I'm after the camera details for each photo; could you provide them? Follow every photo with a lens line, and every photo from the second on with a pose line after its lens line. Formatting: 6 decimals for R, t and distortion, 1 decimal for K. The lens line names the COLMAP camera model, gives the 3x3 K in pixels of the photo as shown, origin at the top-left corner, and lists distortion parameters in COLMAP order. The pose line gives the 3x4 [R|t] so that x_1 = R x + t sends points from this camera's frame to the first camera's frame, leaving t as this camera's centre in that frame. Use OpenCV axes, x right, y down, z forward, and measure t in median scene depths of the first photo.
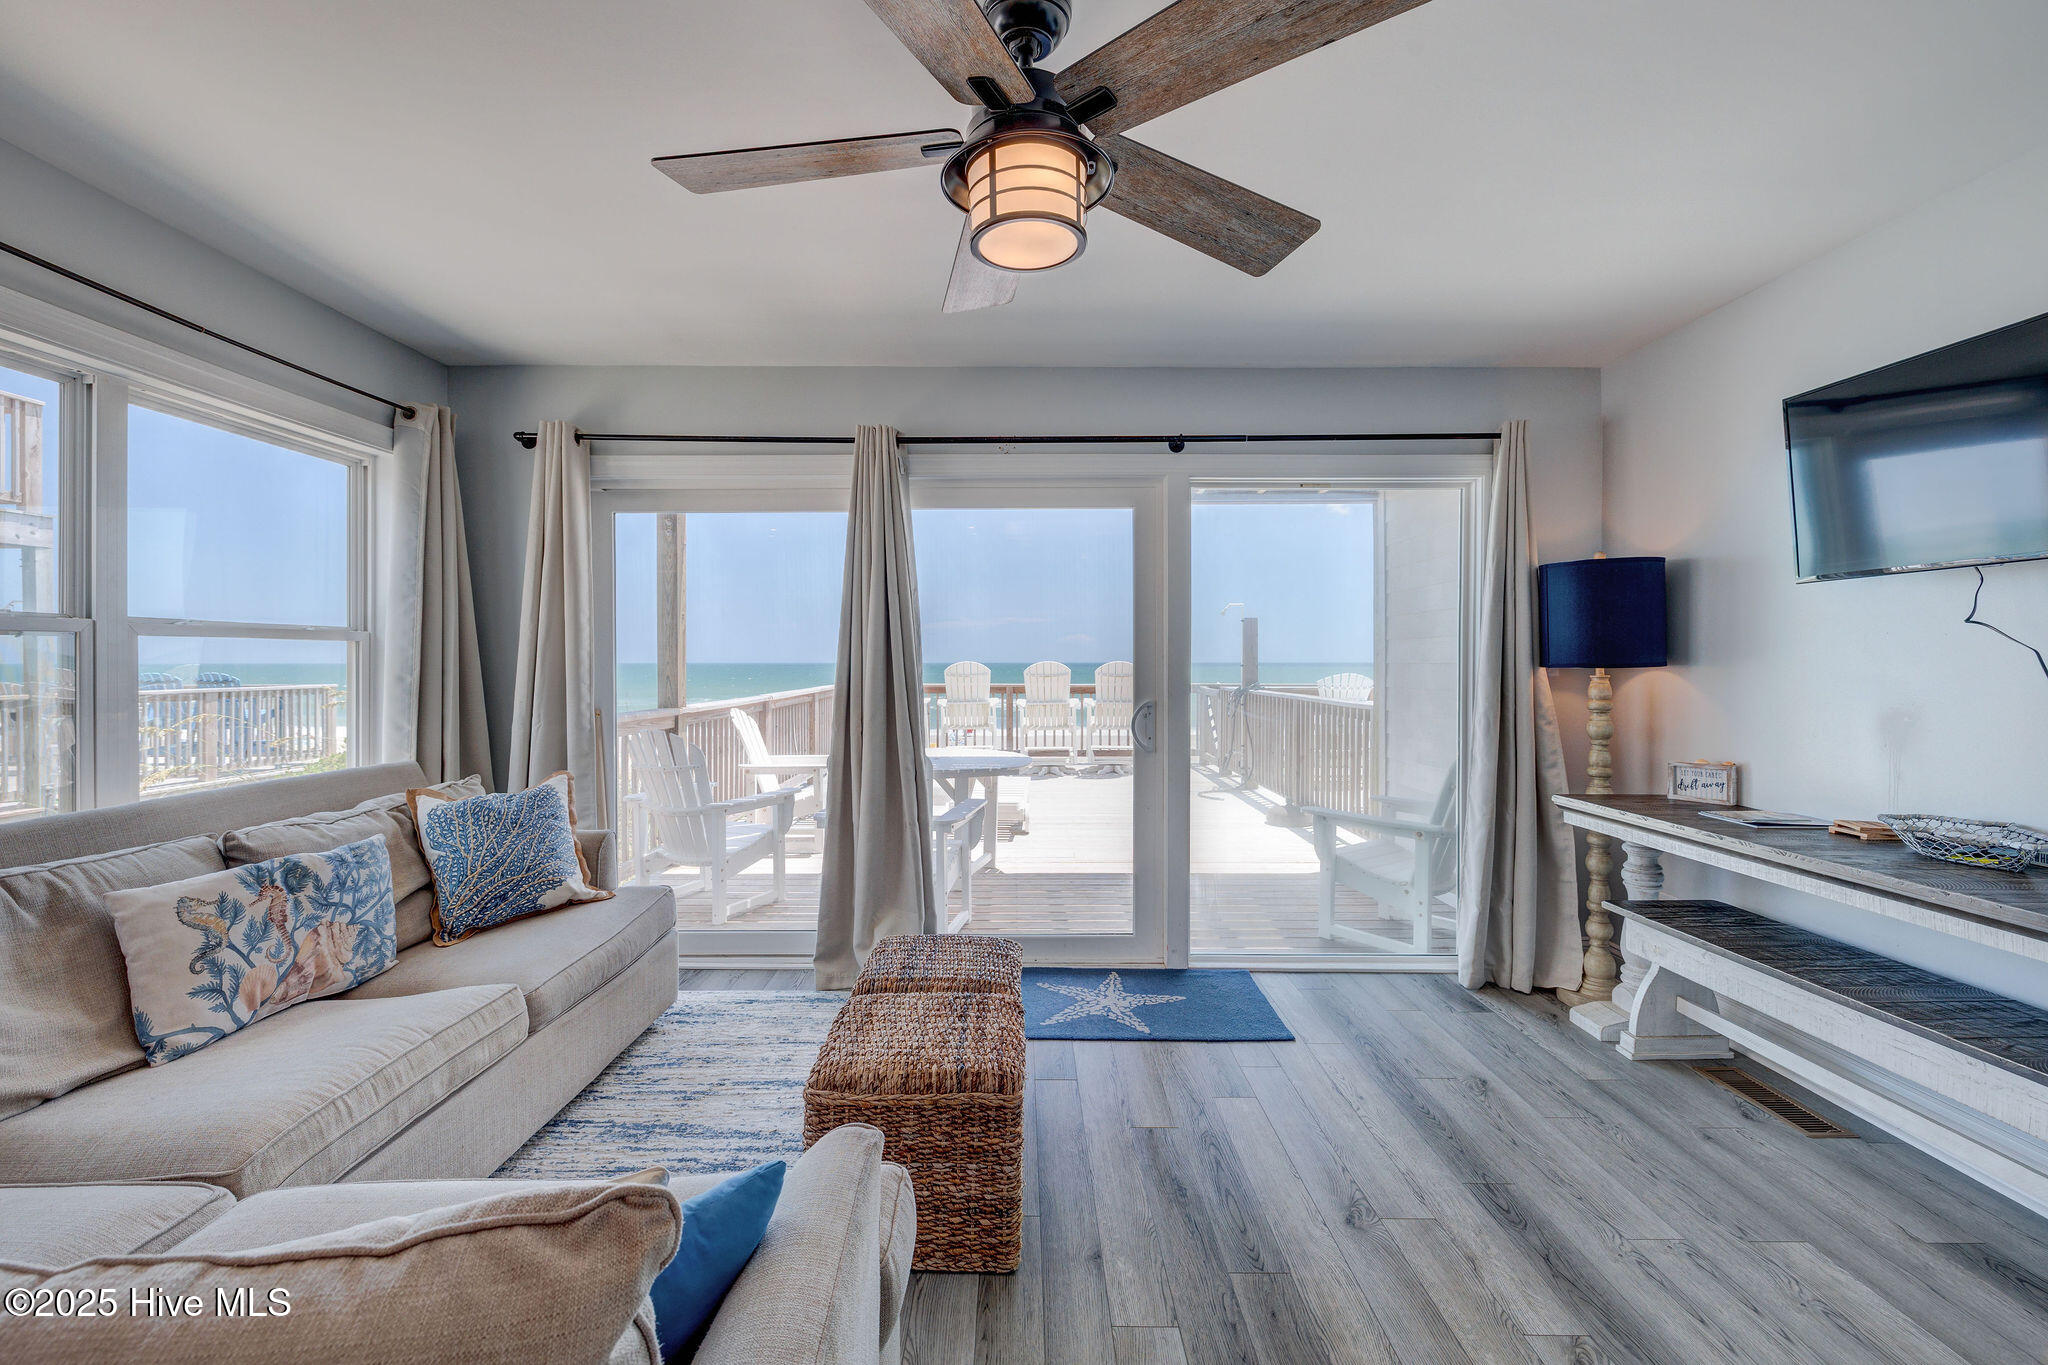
lens RADIAL K [[857.3, 0, 1019.3], [0, 857.3, 664.8], [0, 0, 1]] dist [-0.015692, -0.000200]
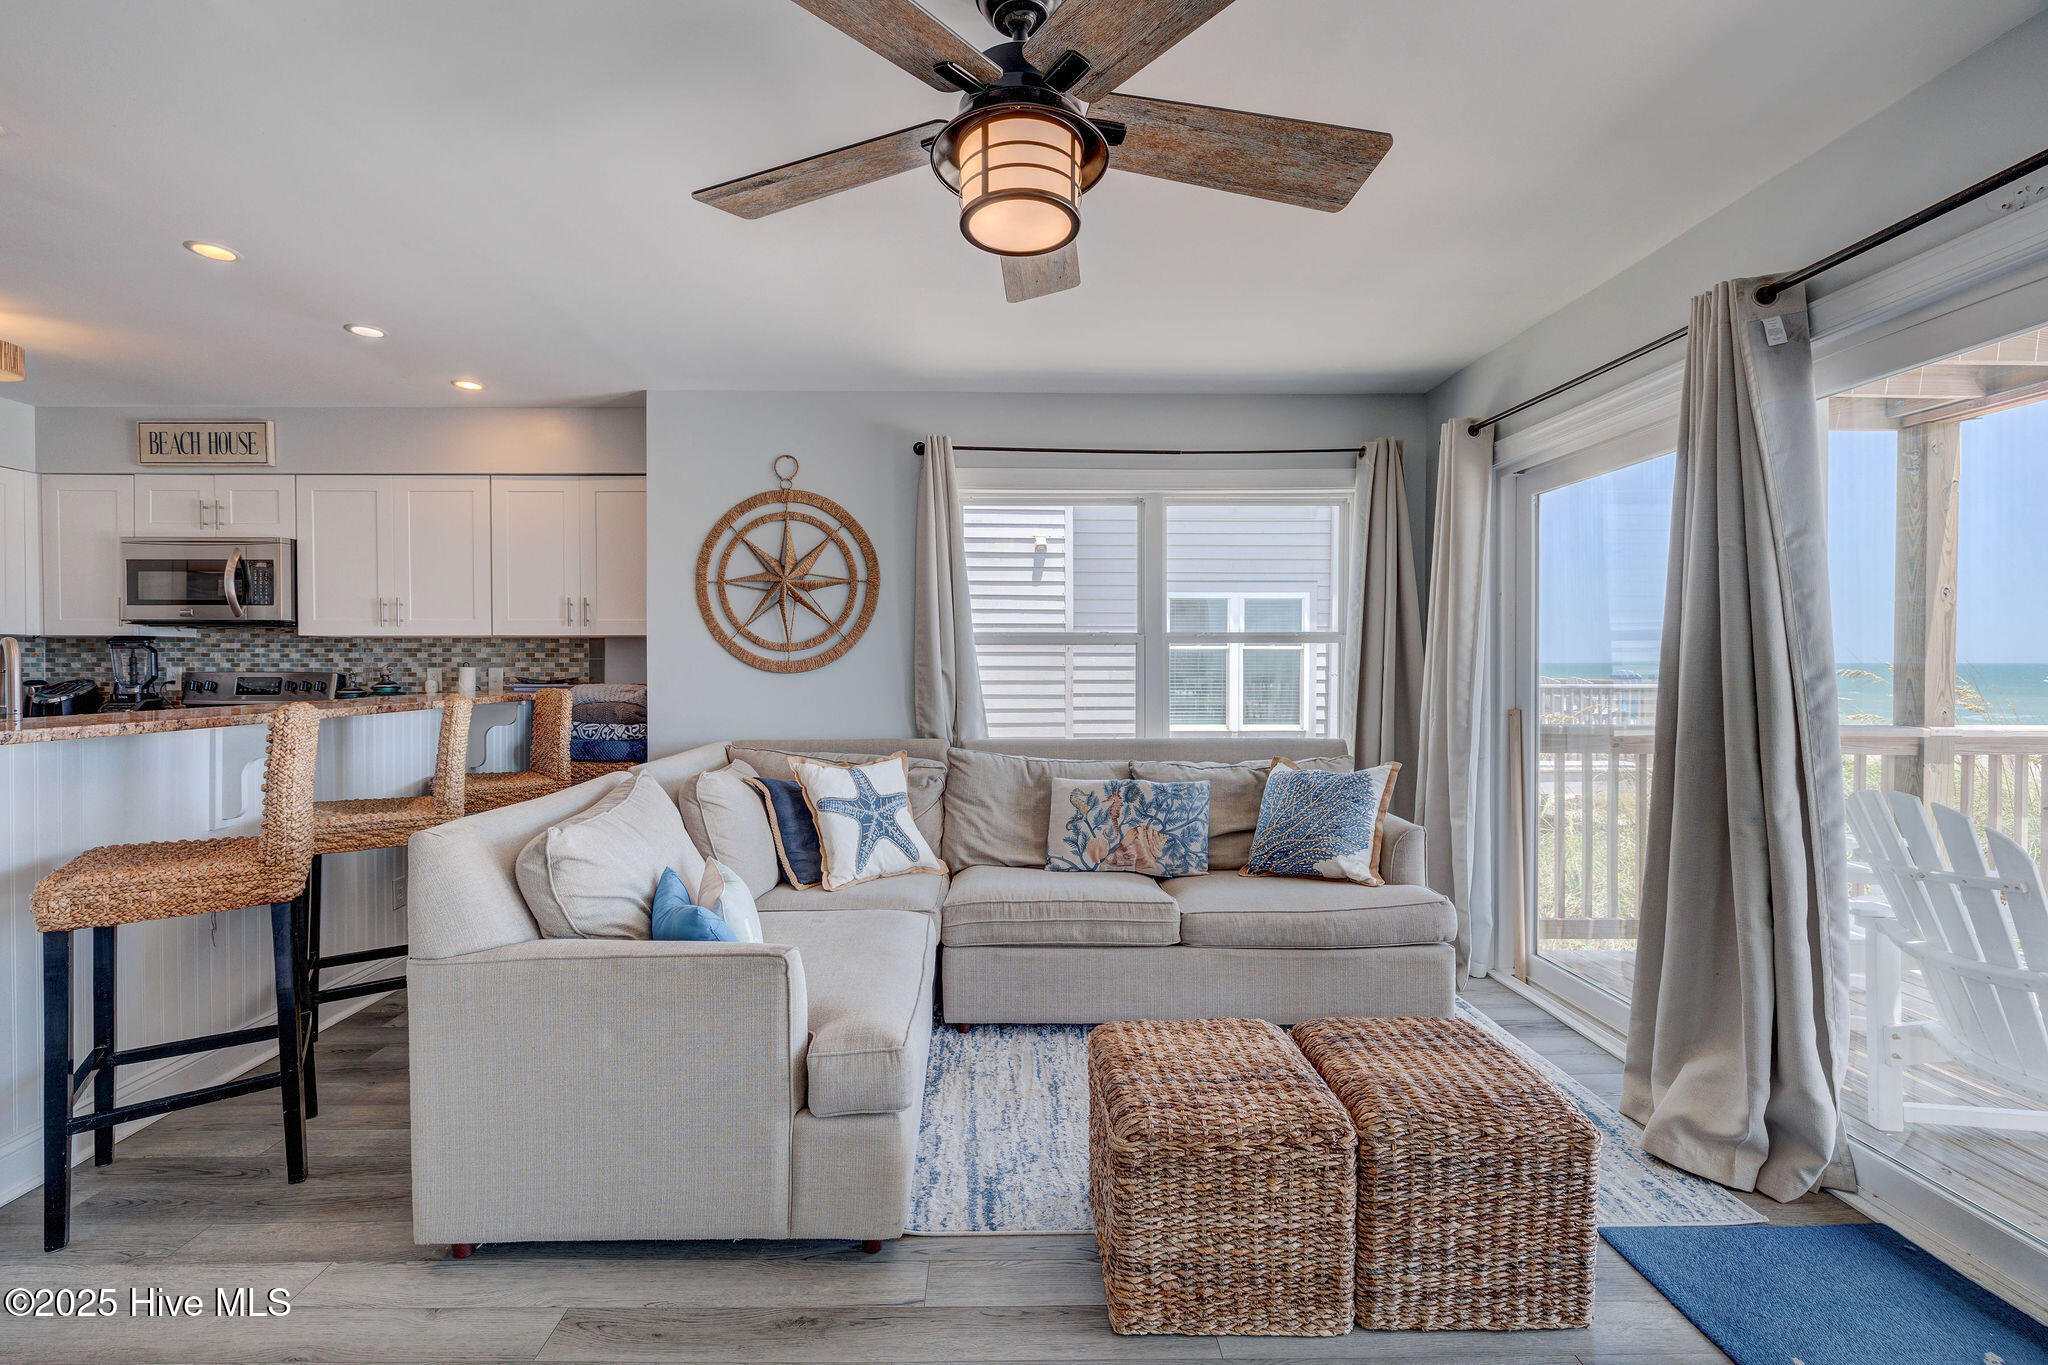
lens RADIAL K [[865.7, 0, 1018.8], [0, 865.7, 676.2], [0, 0, 1]] dist [0.000717, 0.000075]
pose [[0.010082, 0.021025, -0.999728, 0.723010], [-0.003383, 0.999774, 0.020992, -0.004523], [0.999943, 0.003171, 0.010151, 0.709190]]
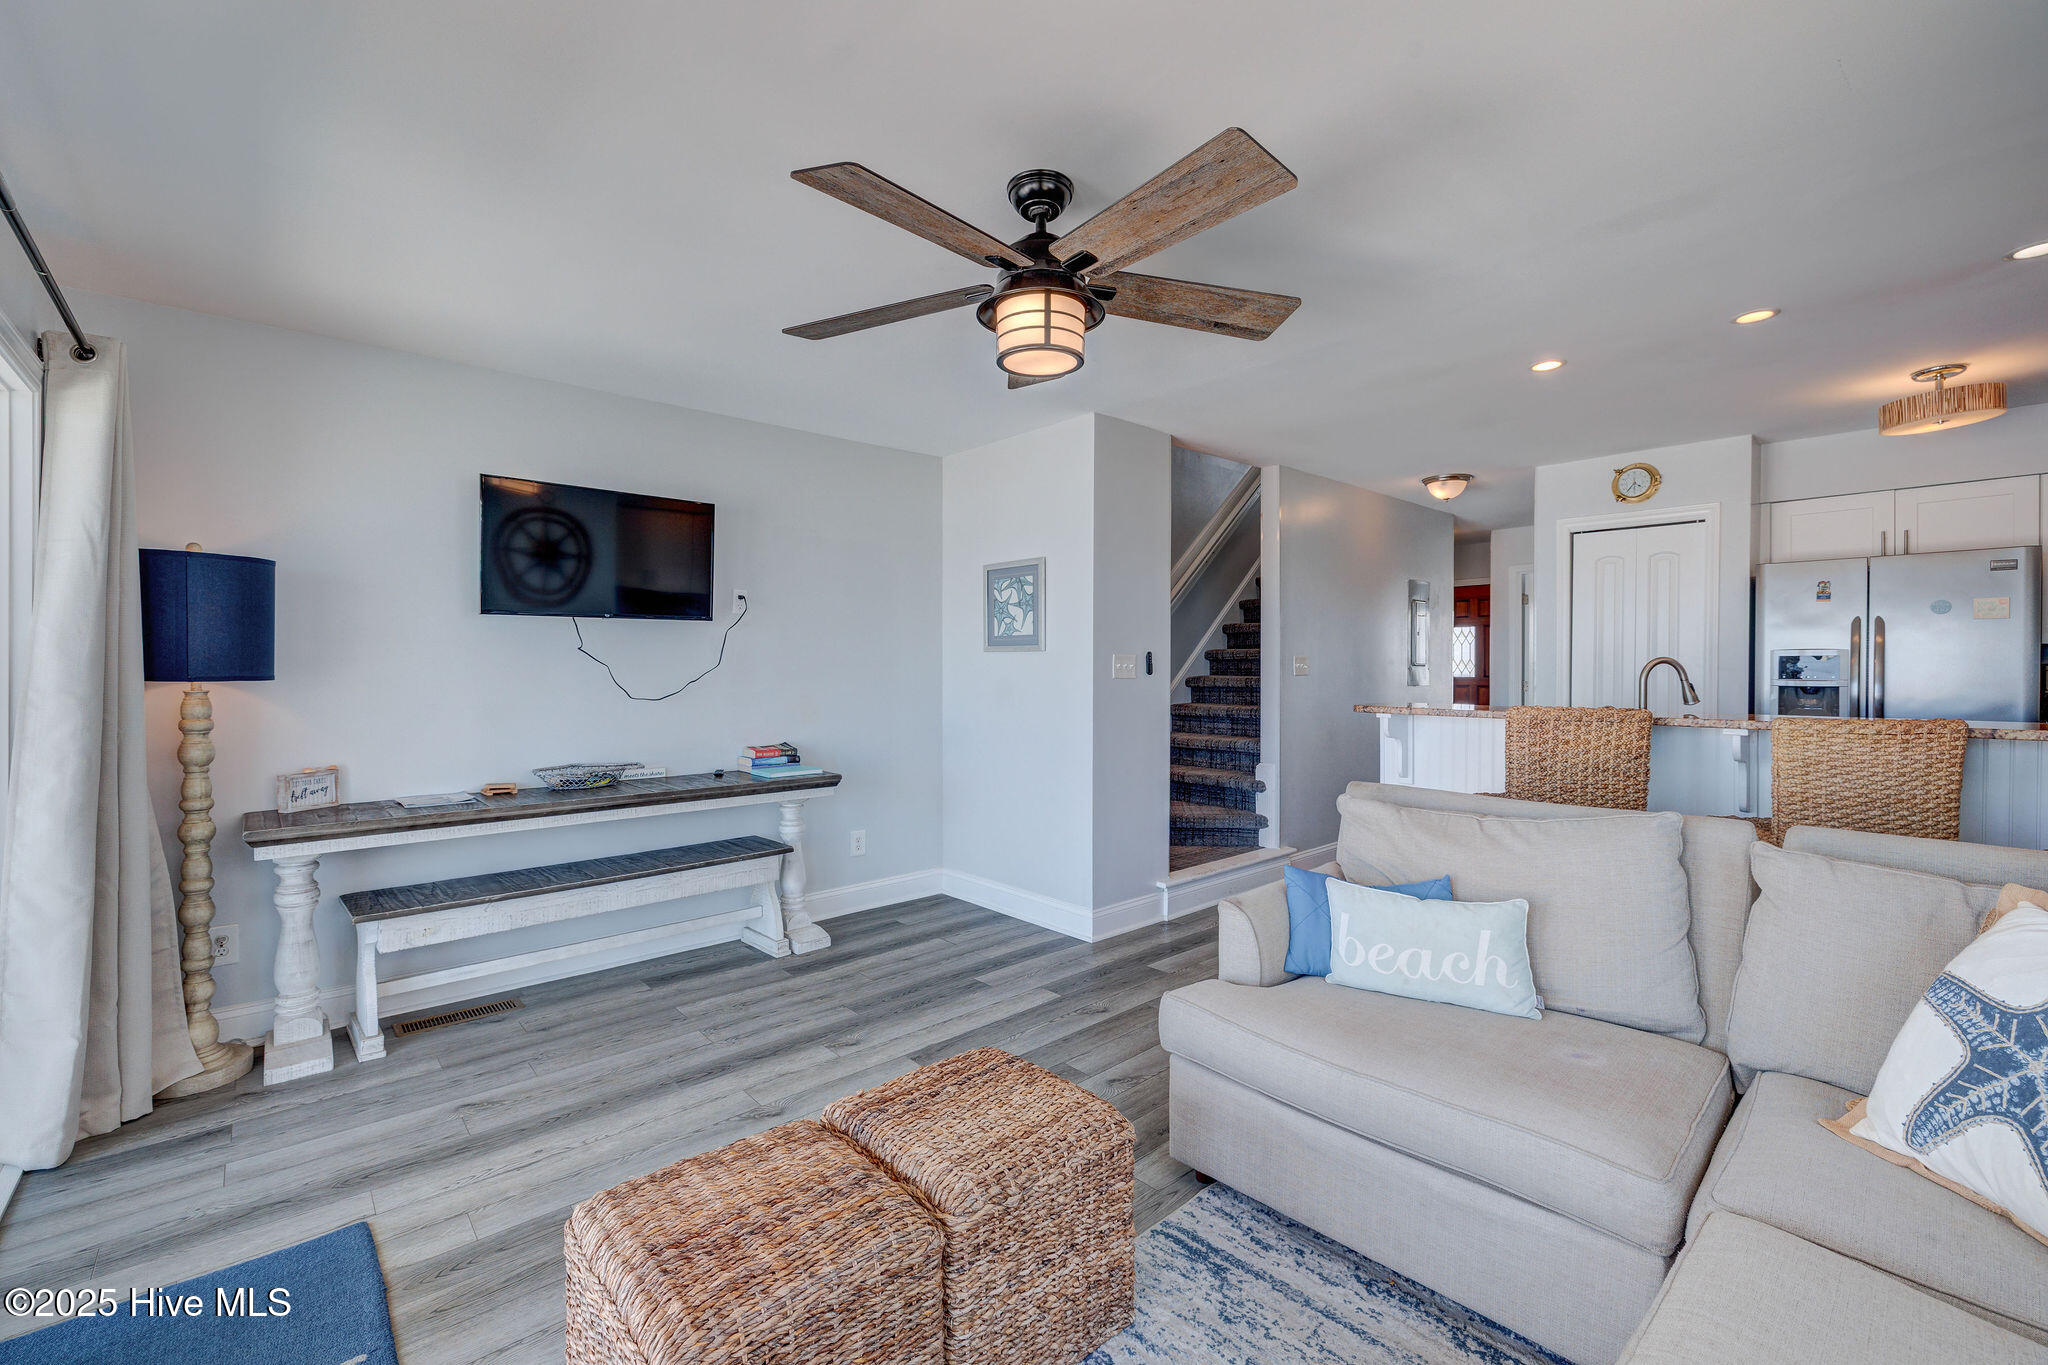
lens RADIAL K [[849.2, 0, 995.8], [0, 849.2, 670.6], [0, 0, 1]] dist [0.002043, 0.000068]
pose [[-0.647388, -0.003856, 0.762151, -0.702121], [0.002863, 0.999968, 0.007490, -0.015905], [-0.762155, 0.007031, -0.647356, 1.385928]]
